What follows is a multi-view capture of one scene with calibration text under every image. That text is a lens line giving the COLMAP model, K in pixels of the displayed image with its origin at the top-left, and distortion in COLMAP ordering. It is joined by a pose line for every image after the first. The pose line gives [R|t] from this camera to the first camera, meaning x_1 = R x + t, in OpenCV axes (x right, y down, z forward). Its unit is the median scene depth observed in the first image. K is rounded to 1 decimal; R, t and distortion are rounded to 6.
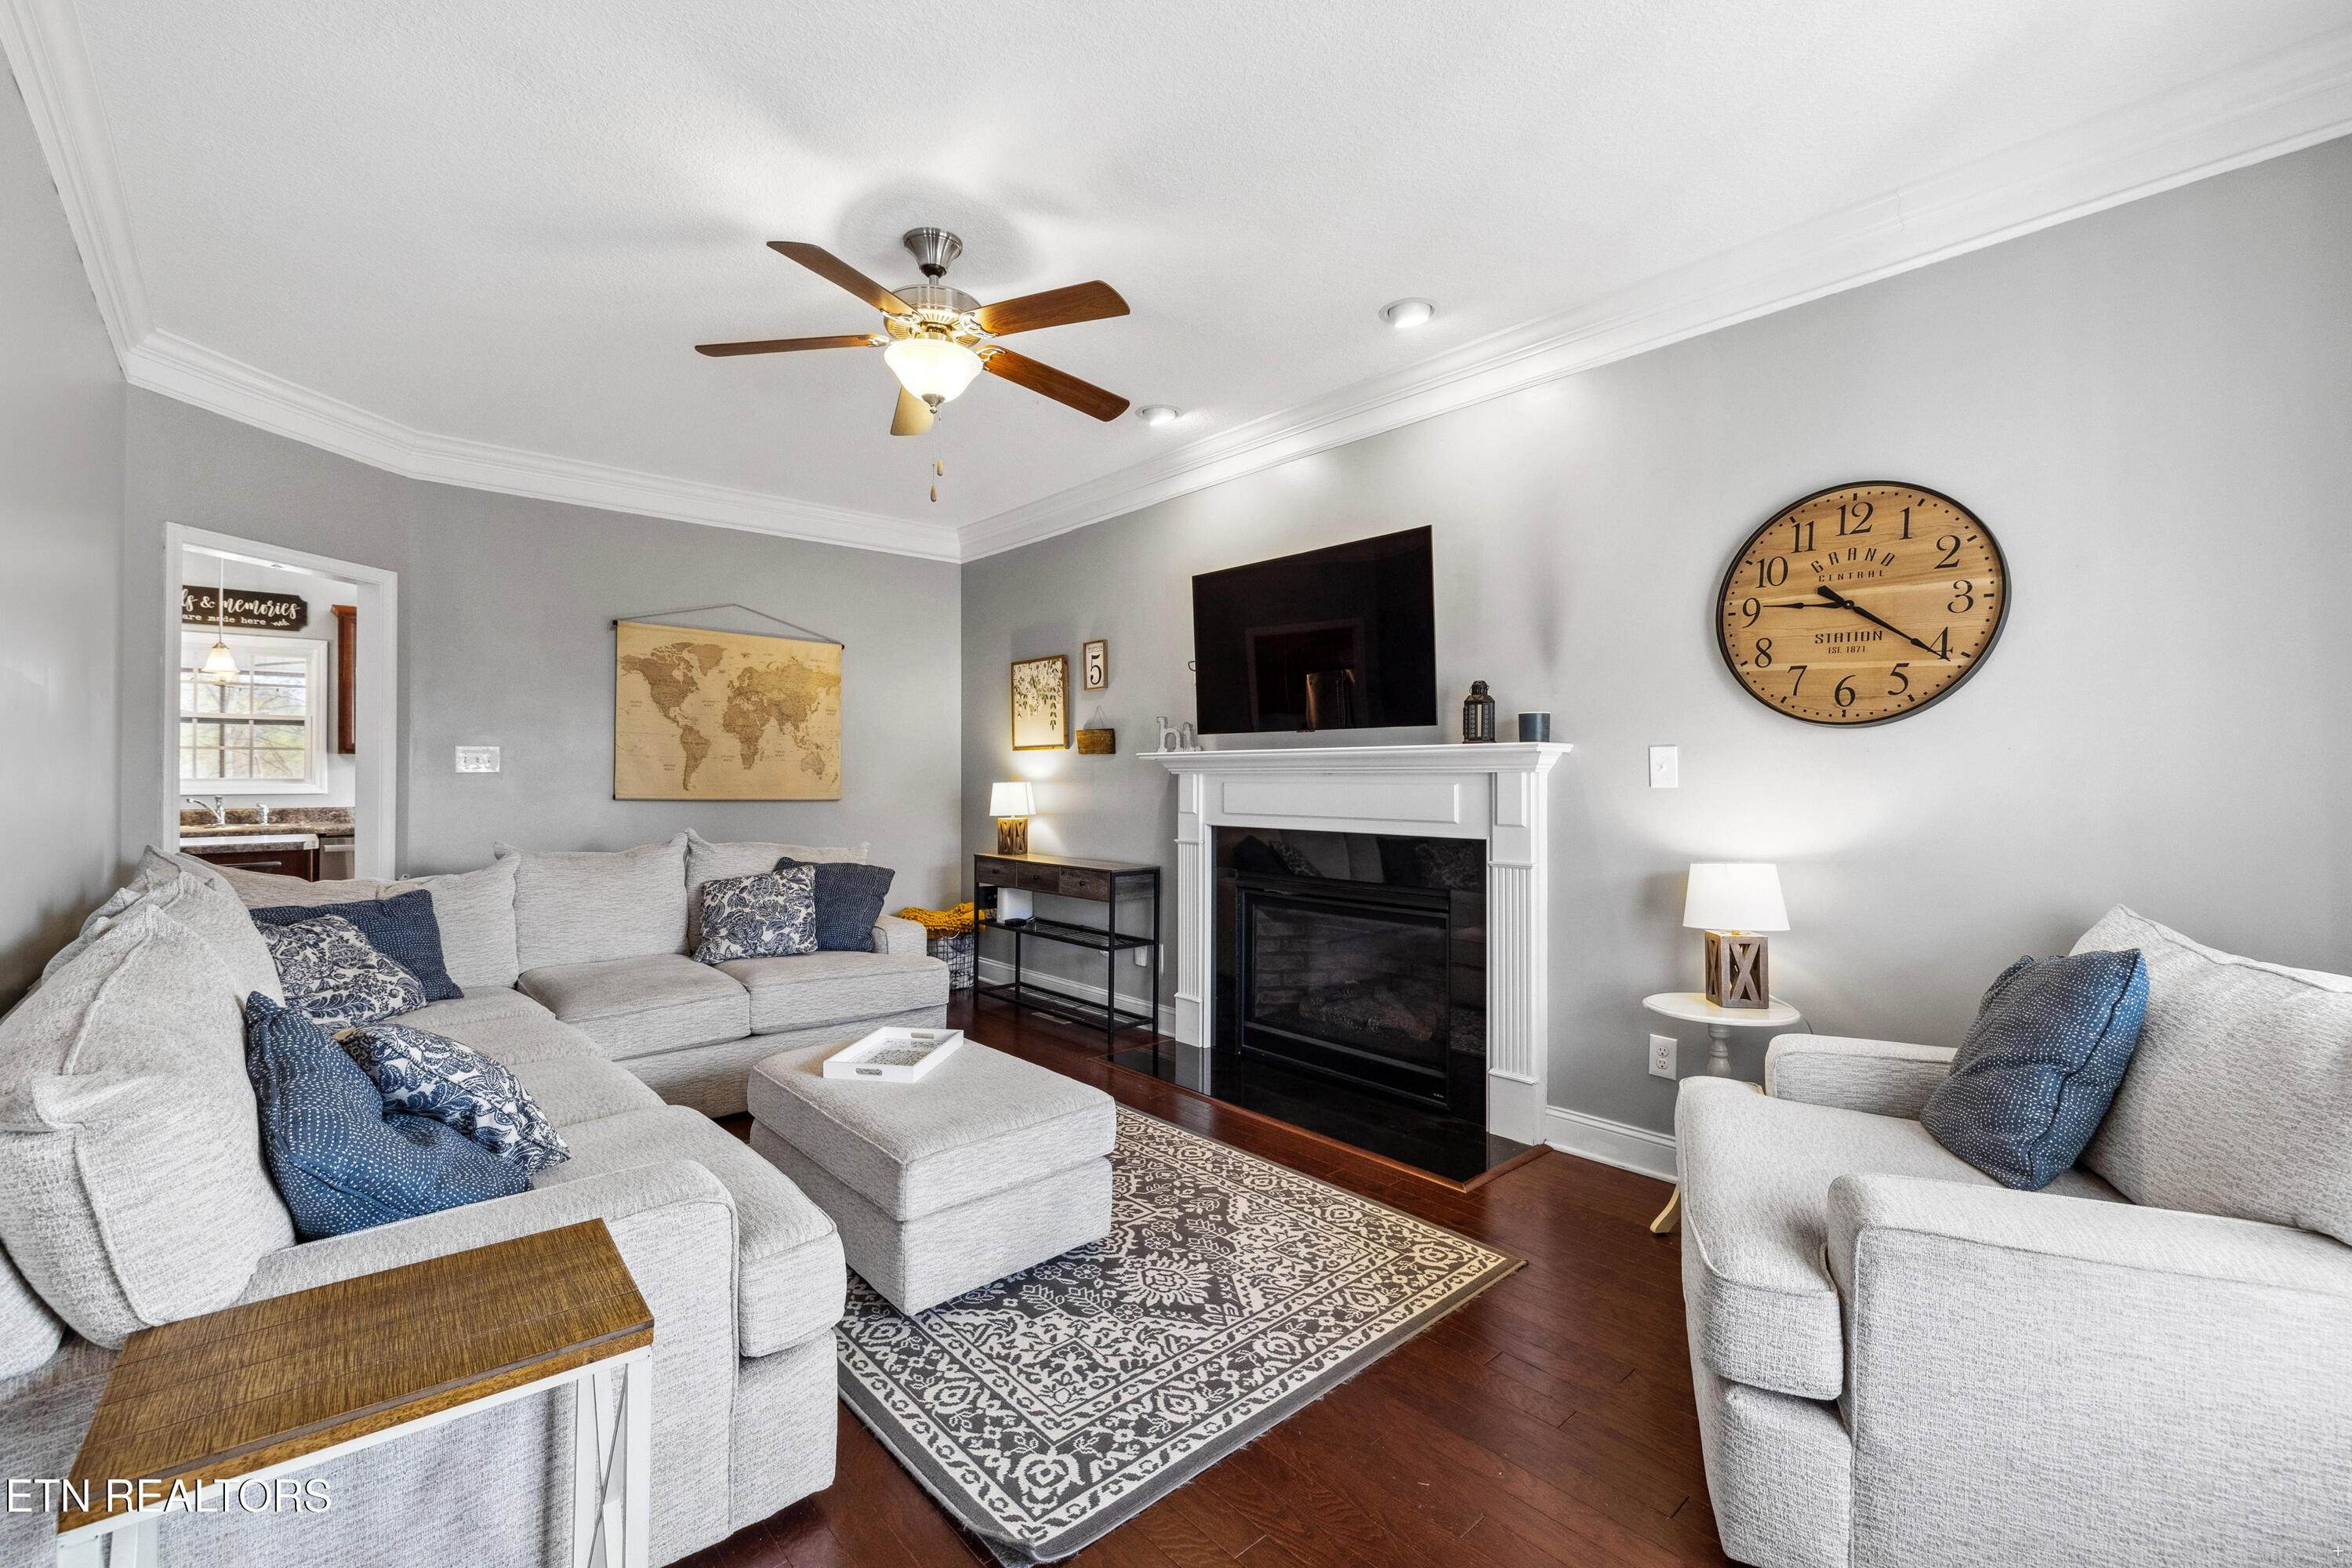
lens RADIAL K [[1001.4, 0, 1165.9], [0, 1001.4, 768.5], [0, 0, 1]] dist [-0.001830, 0.000720]
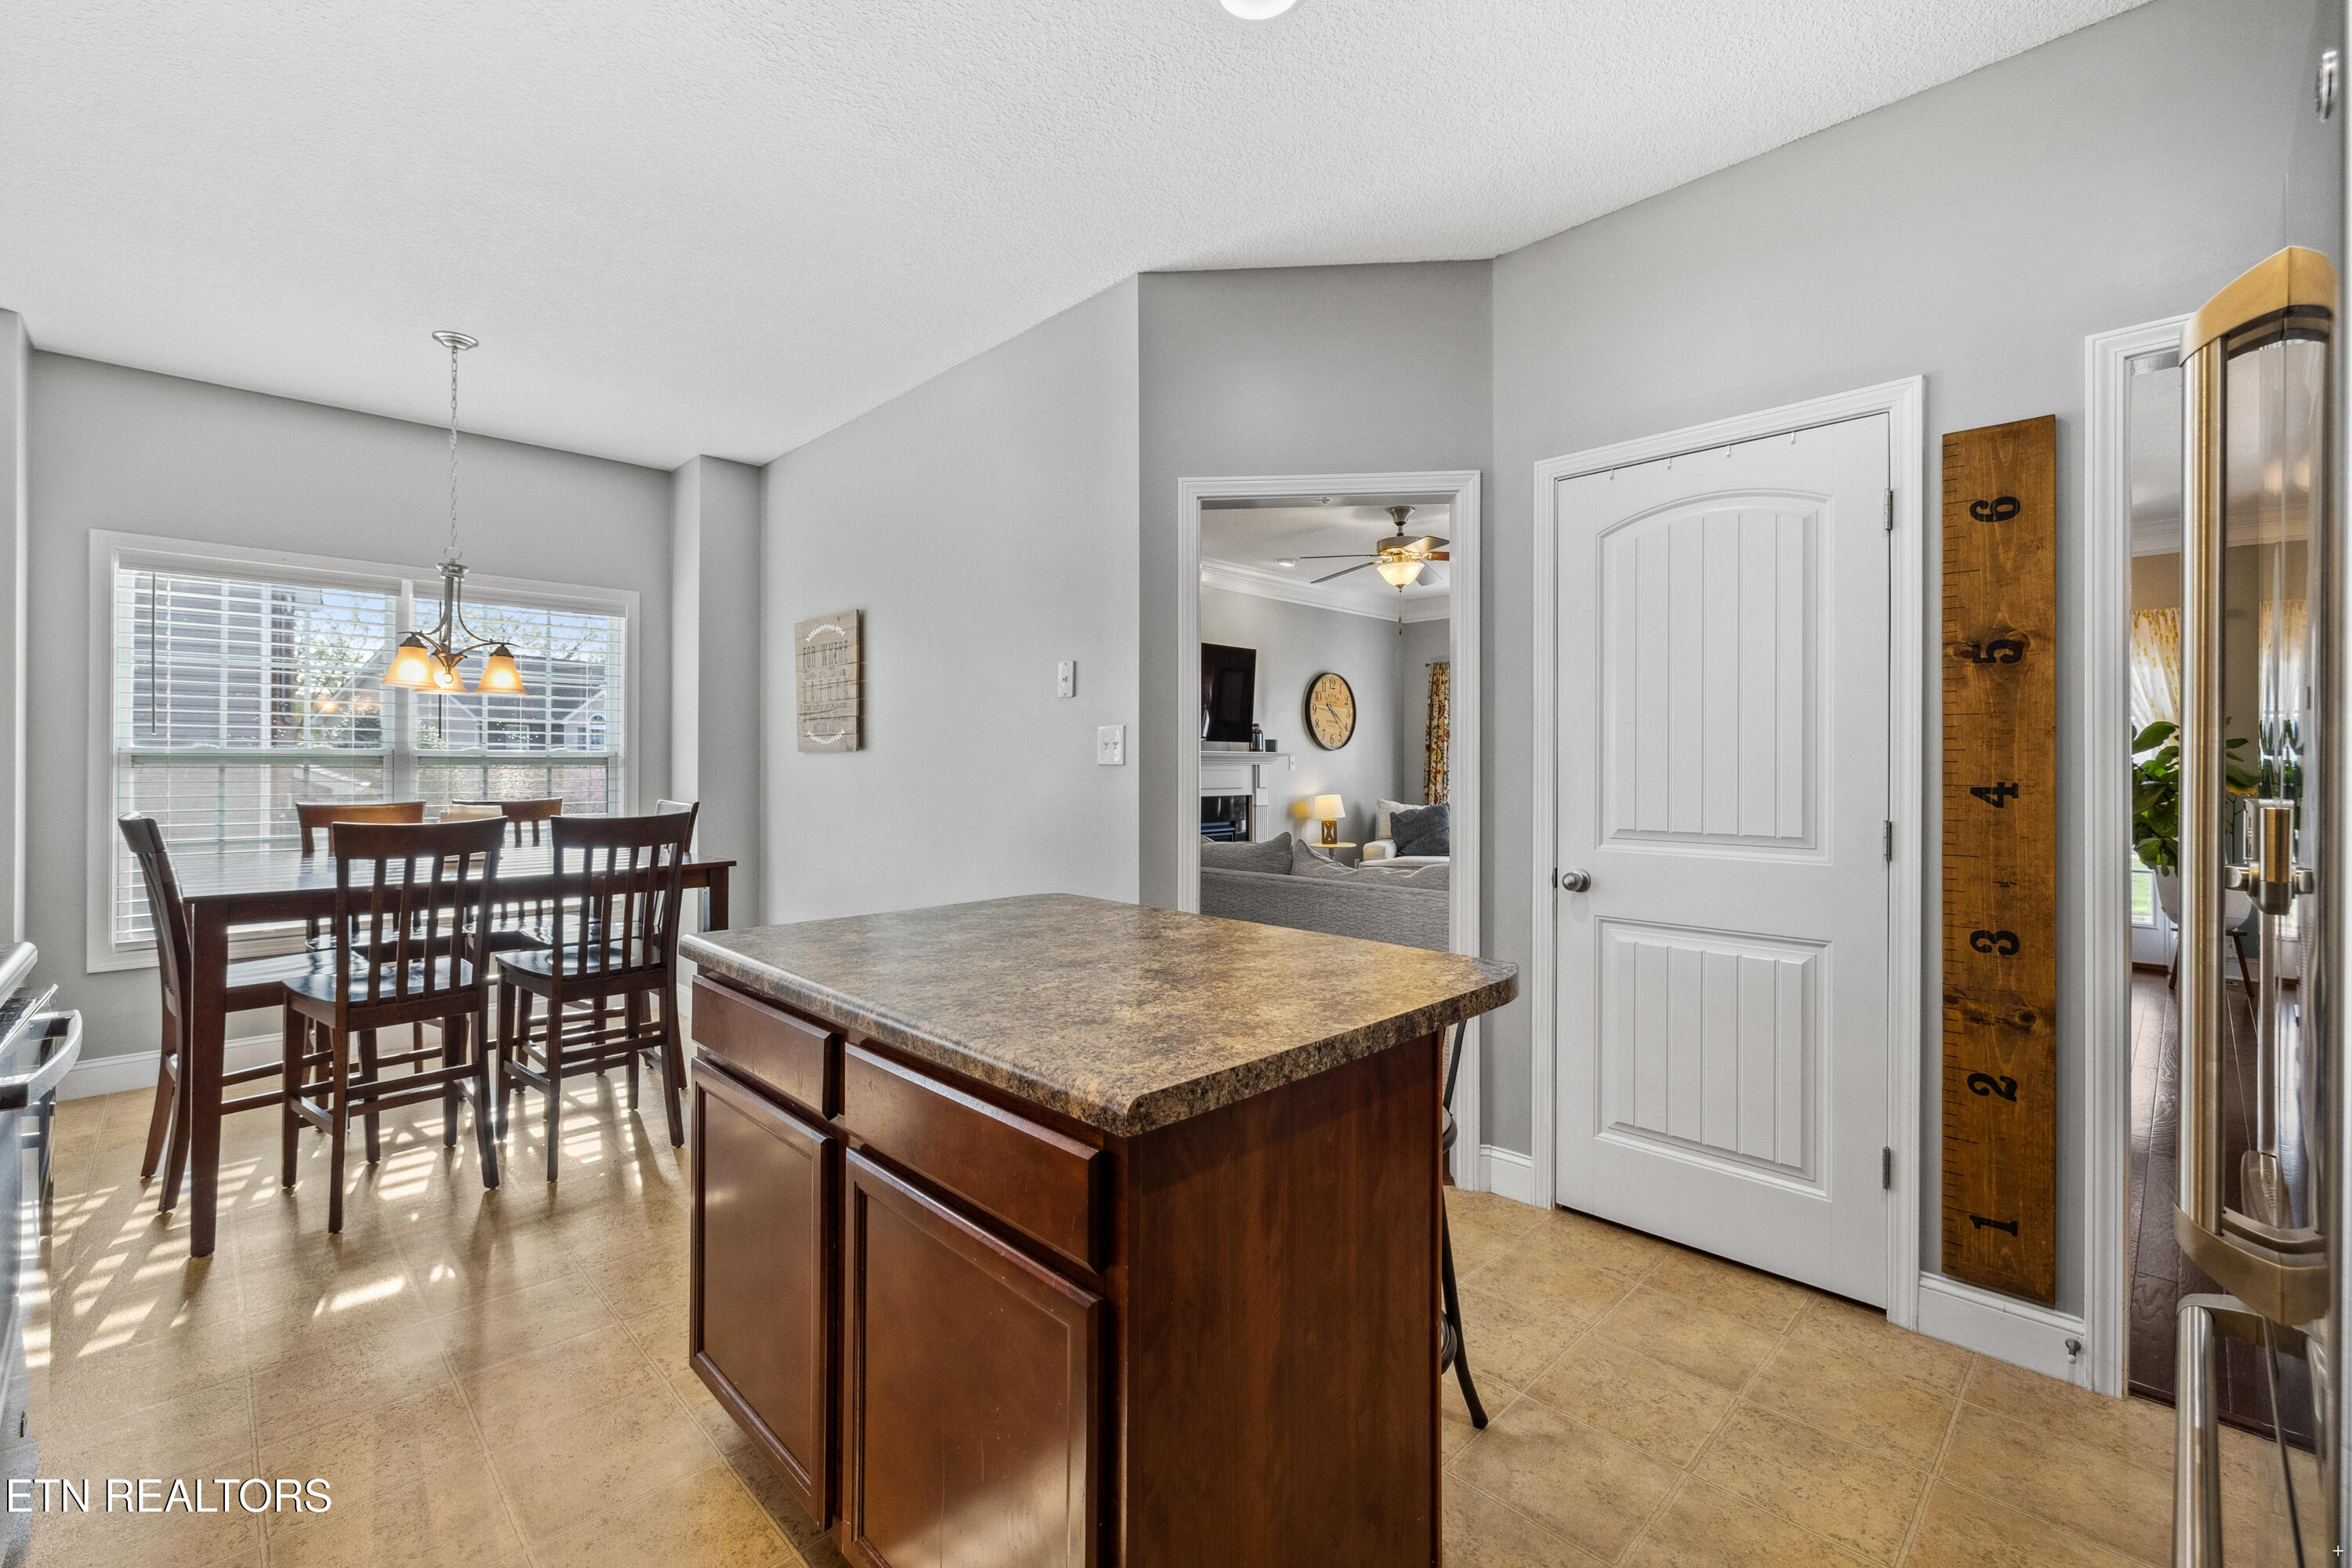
lens RADIAL K [[1001.4, 0, 1164.6], [0, 1001.4, 770.7], [0, 0, 1]] dist [-0.001830, 0.000720]
pose [[-0.039333, -0.004664, 0.999215, -1.859009], [-0.010629, 0.999934, 0.004248, 0.009583], [-0.999170, -0.010454, -0.039380, 1.266195]]
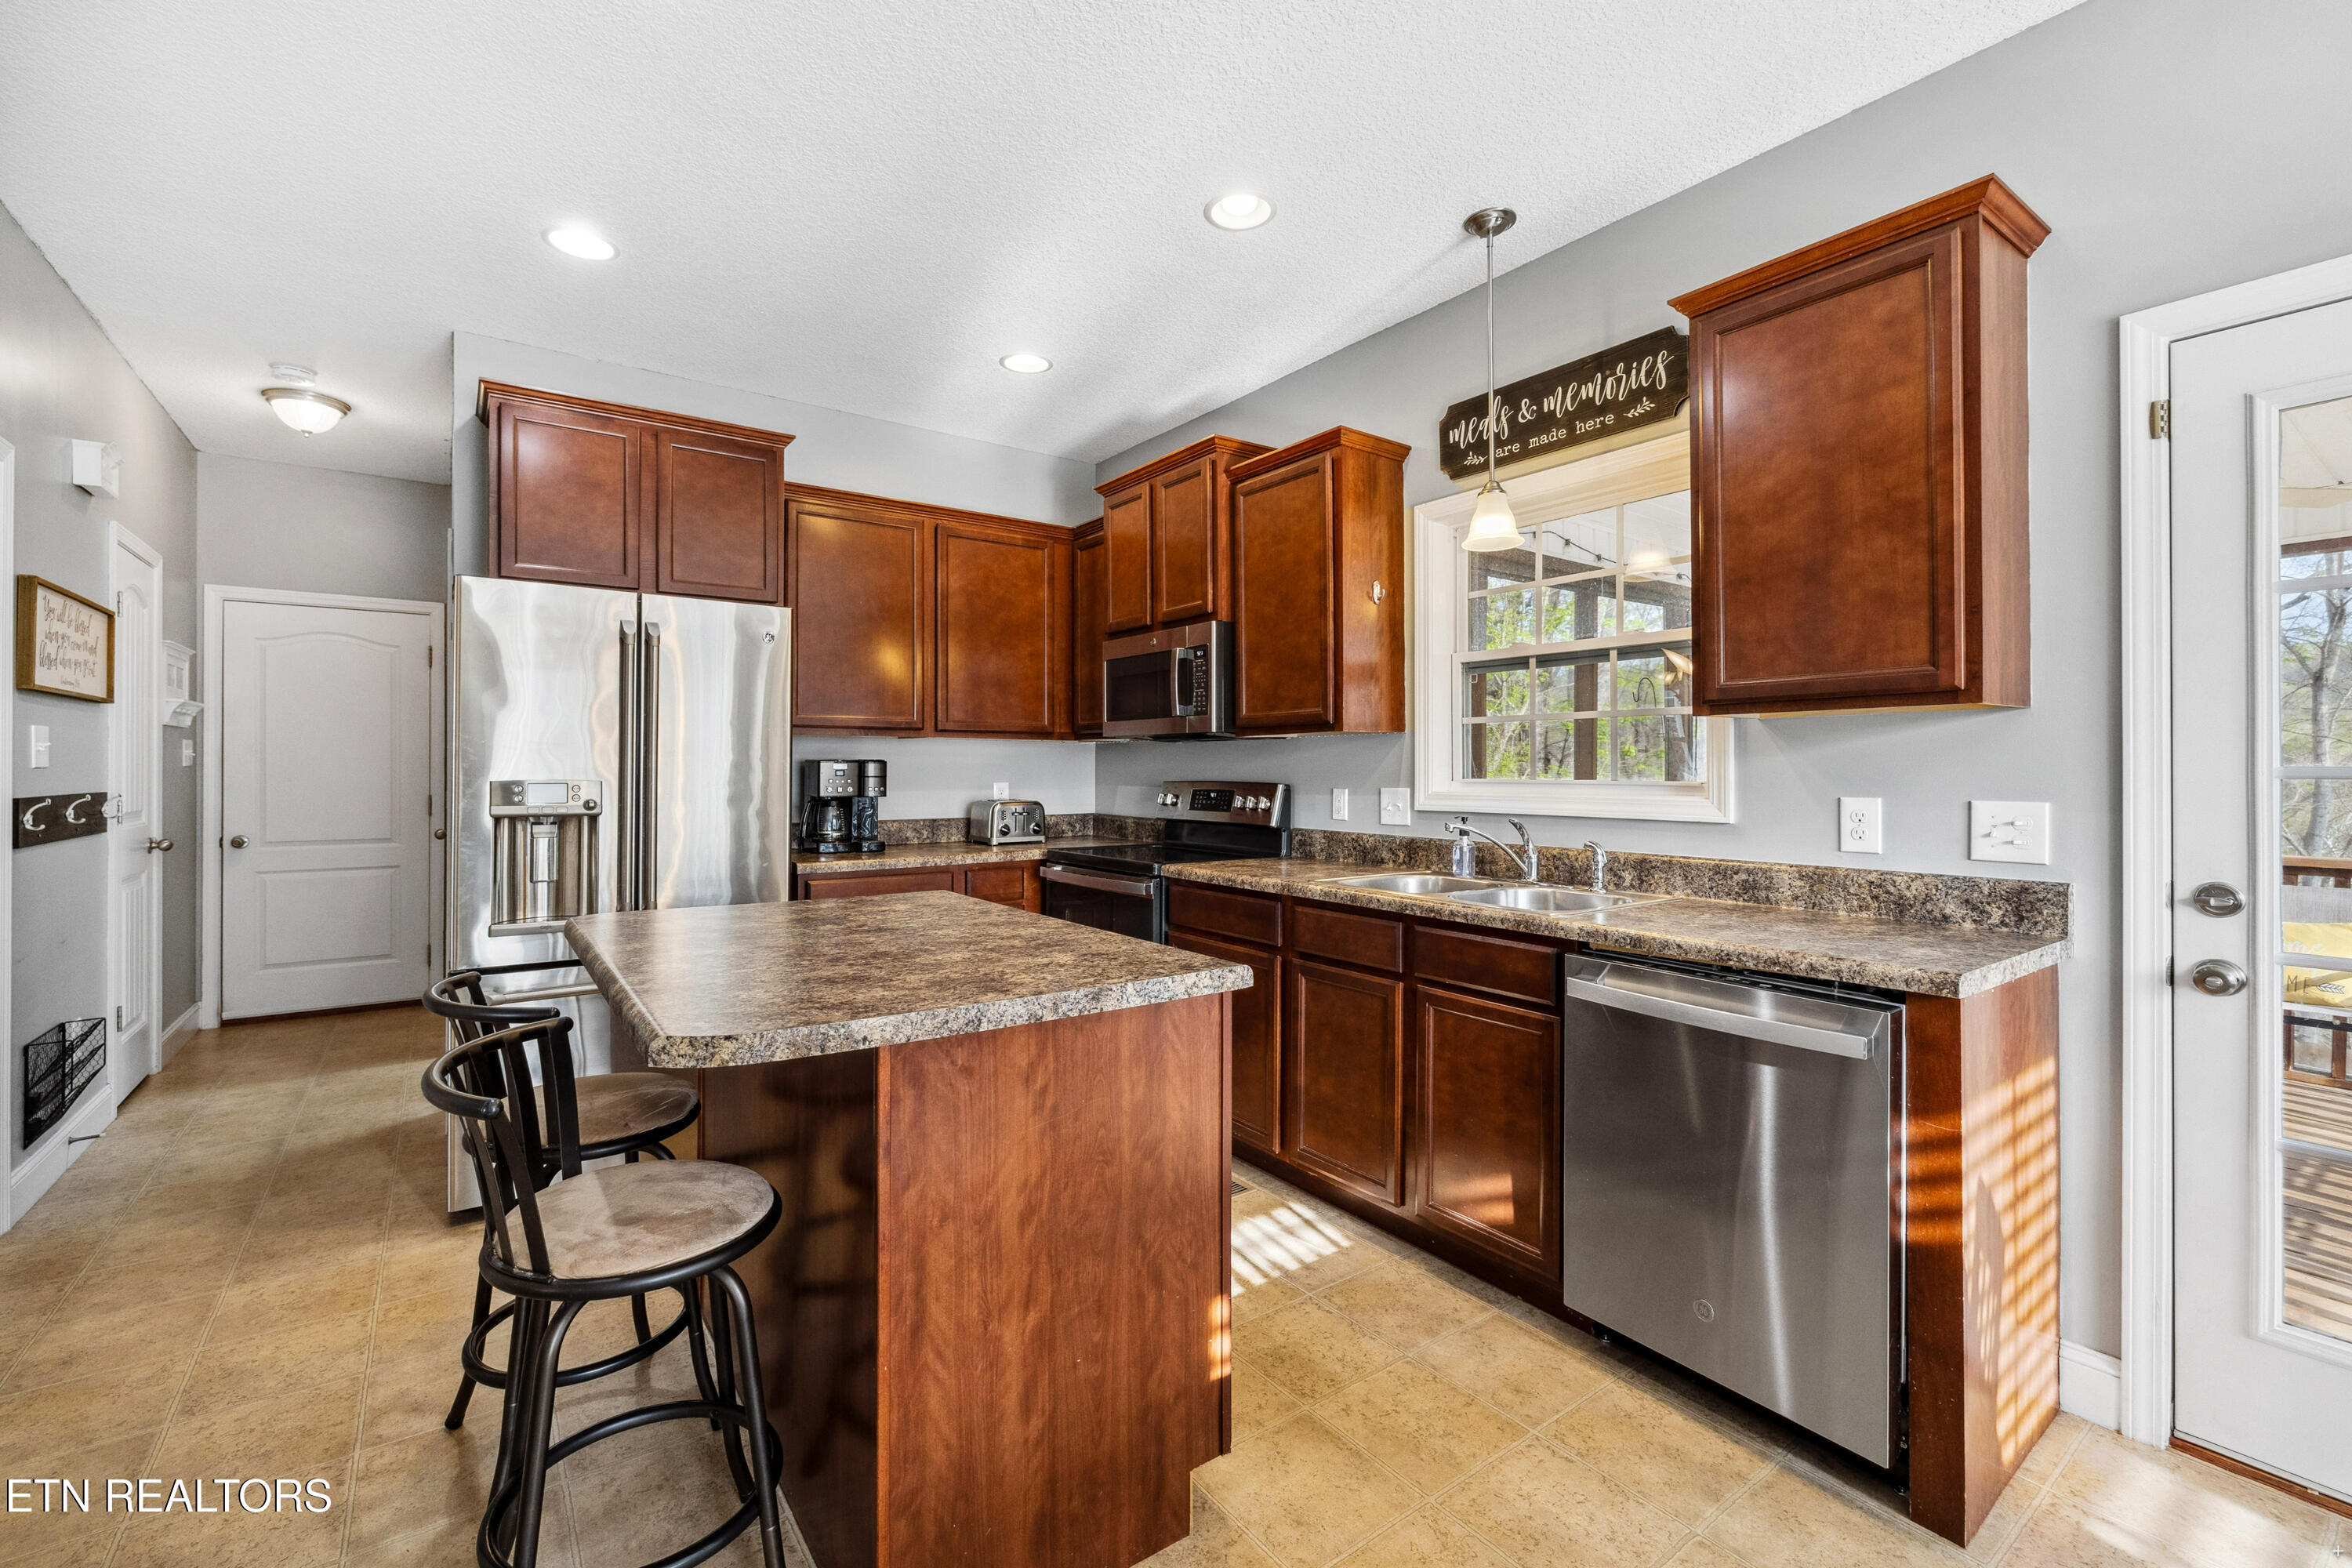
lens RADIAL K [[1001.4, 0, 1169.7], [0, 1001.4, 772.5], [0, 0, 1]] dist [-0.001830, 0.000720]
pose [[-0.120977, 0.002973, -0.992651, -0.798553], [0.002998, 0.999992, 0.002630, 0.007980], [0.992651, -0.002658, -0.120985, 1.528574]]
